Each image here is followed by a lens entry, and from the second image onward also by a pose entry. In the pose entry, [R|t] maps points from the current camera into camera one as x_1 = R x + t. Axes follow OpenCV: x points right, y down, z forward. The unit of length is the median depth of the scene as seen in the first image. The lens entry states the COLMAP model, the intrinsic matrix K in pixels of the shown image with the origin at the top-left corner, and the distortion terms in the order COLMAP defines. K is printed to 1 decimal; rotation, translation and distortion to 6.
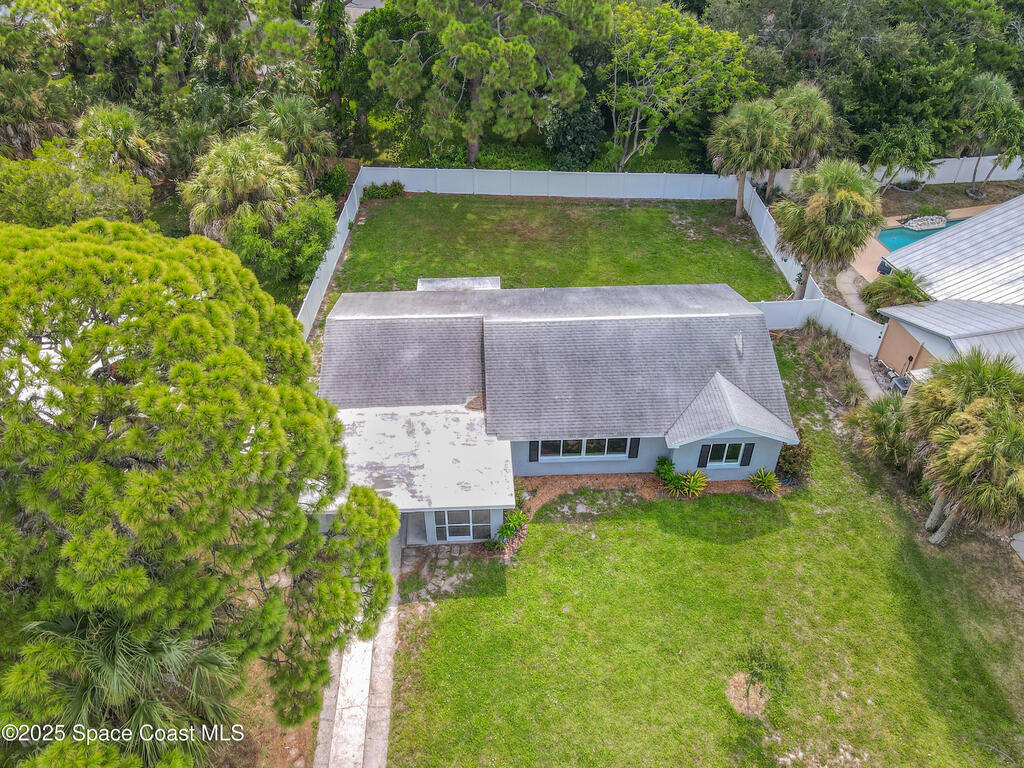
lens RADIAL K [[891.3, 0, 513.4], [0, 891.3, 380.6], [0, 0, 1]] dist [0.030102, 0.018711]
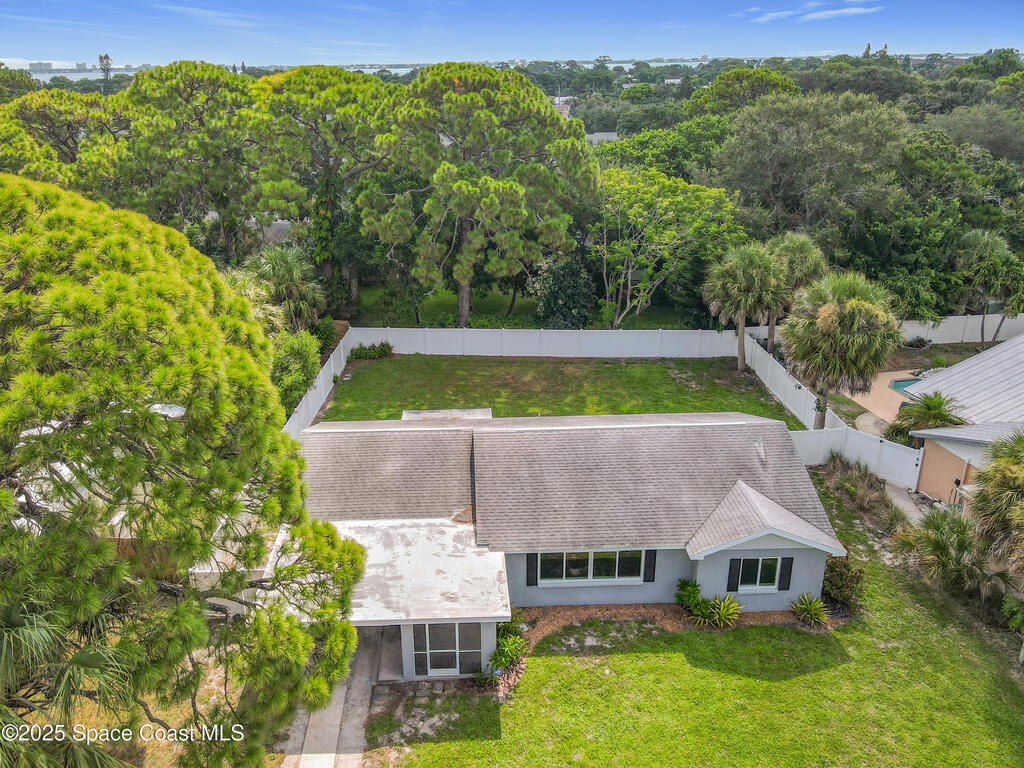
lens RADIAL K [[891.3, 0, 485.7], [0, 891.3, 351.4], [0, 0, 1]] dist [0.030102, 0.018711]
pose [[0.999756, -0.009599, -0.019906, -0.002219], [0.002356, 0.941903, -0.335878, 0.159784], [0.021974, 0.335749, 0.941695, 0.120042]]
